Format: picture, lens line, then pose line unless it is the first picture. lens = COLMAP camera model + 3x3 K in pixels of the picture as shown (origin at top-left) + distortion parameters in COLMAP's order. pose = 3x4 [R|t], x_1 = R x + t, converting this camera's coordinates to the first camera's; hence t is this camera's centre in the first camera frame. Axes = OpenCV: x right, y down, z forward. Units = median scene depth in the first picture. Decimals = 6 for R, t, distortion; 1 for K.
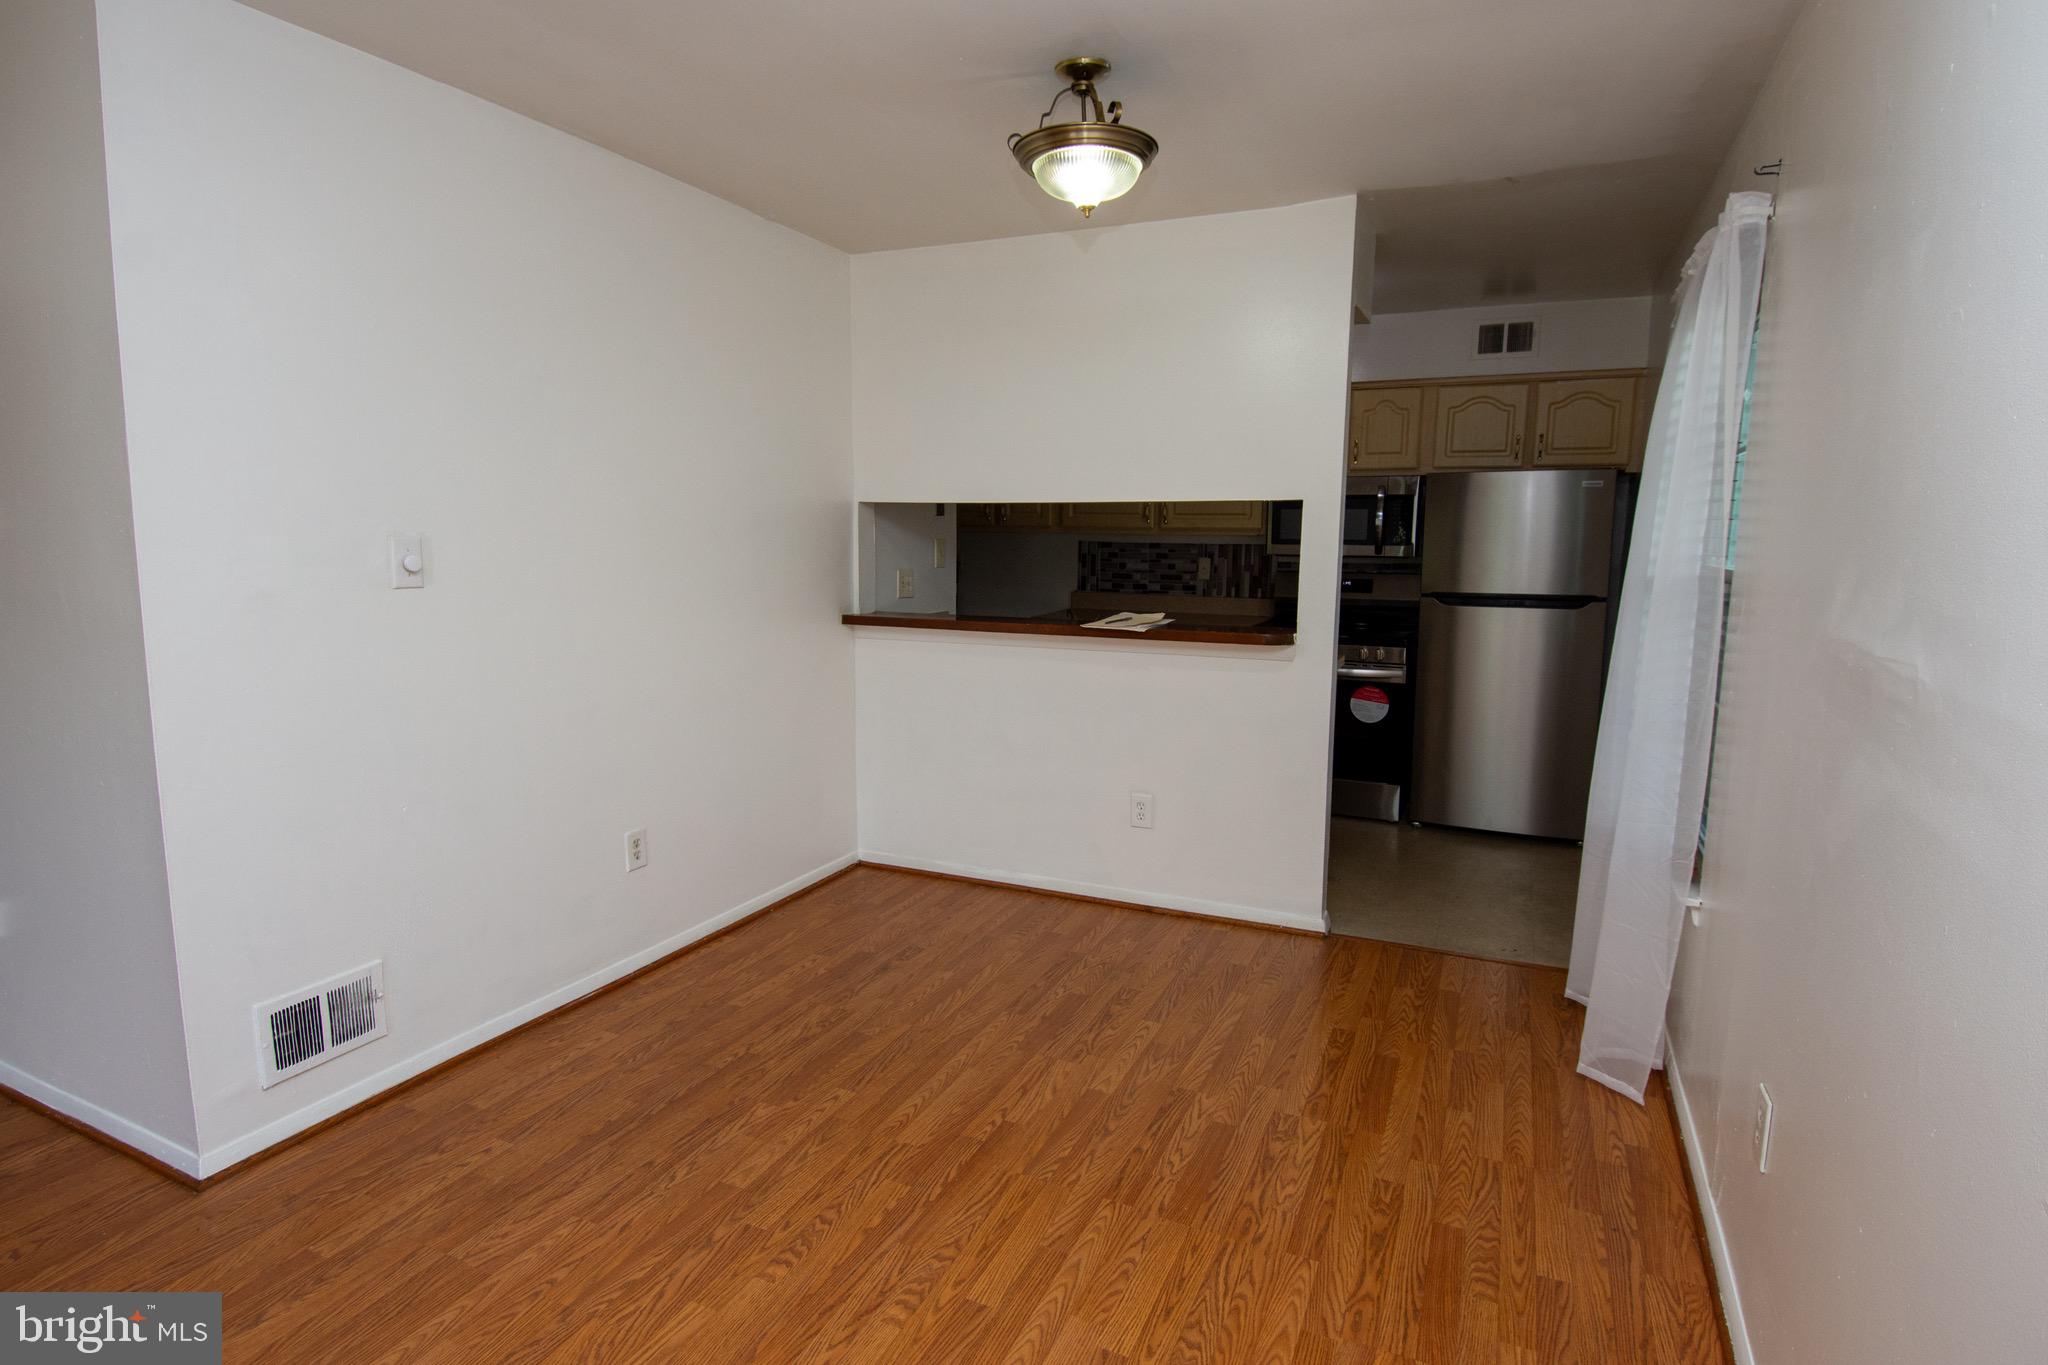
lens RADIAL K [[1053.5, 0, 1048.1], [0, 1053.5, 682.1], [0, 0, 1]] dist [0.017026, -0.027936]
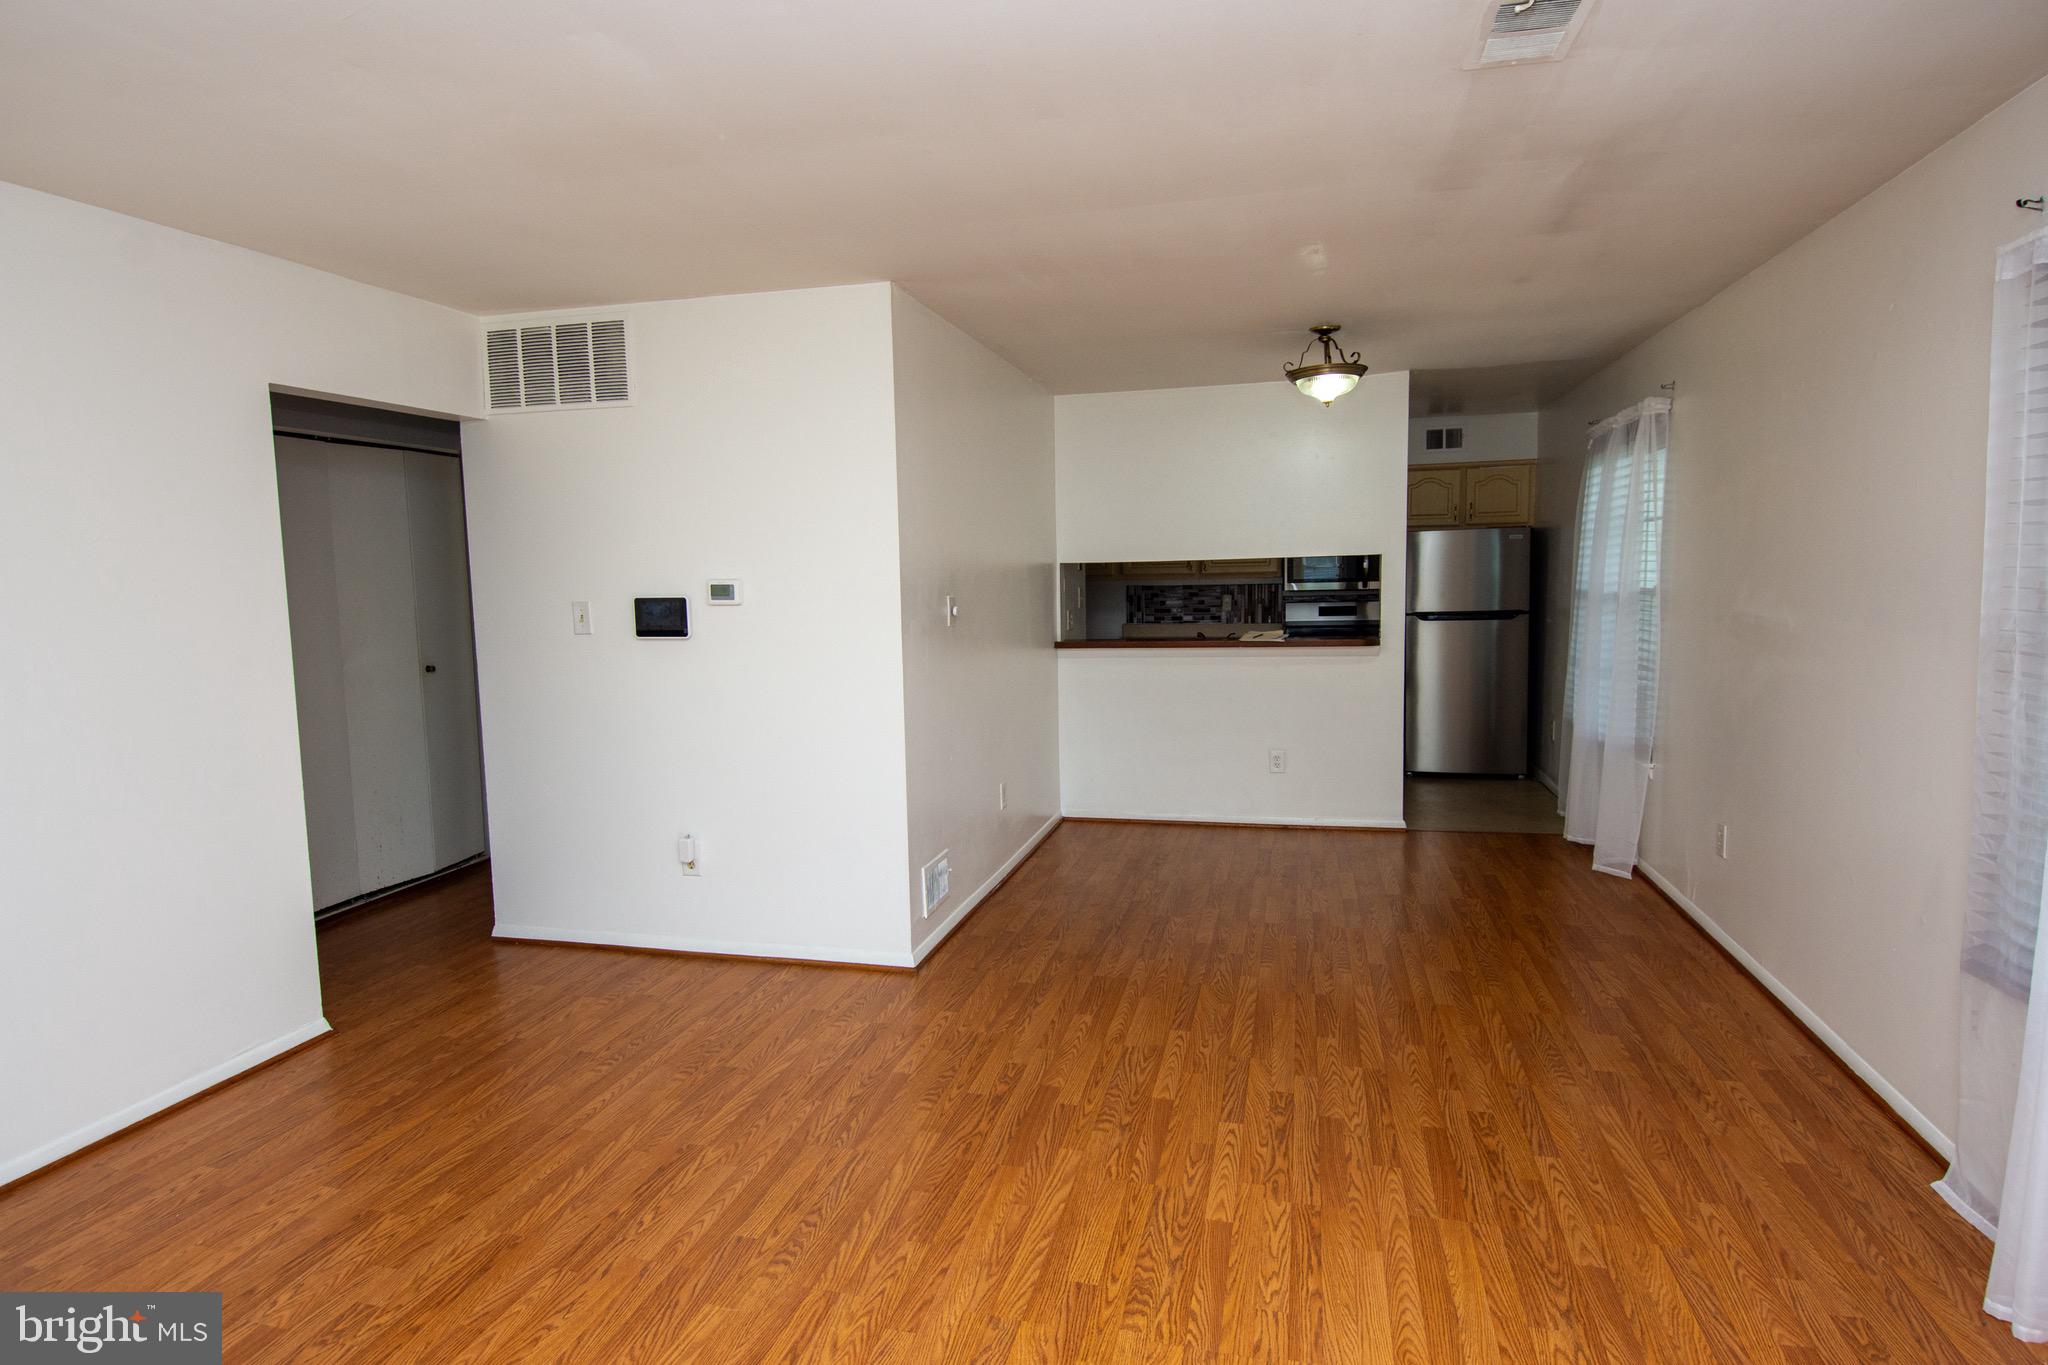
lens RADIAL K [[1053.5, 0, 1034.9], [0, 1053.5, 678.9], [0, 0, 1]] dist [0.017026, -0.027936]
pose [[0.985674, -0.044966, 0.162556, -0.748212], [0.051996, 0.997876, -0.039254, 0.068264], [-0.160446, 0.047144, 0.985918, -0.664545]]
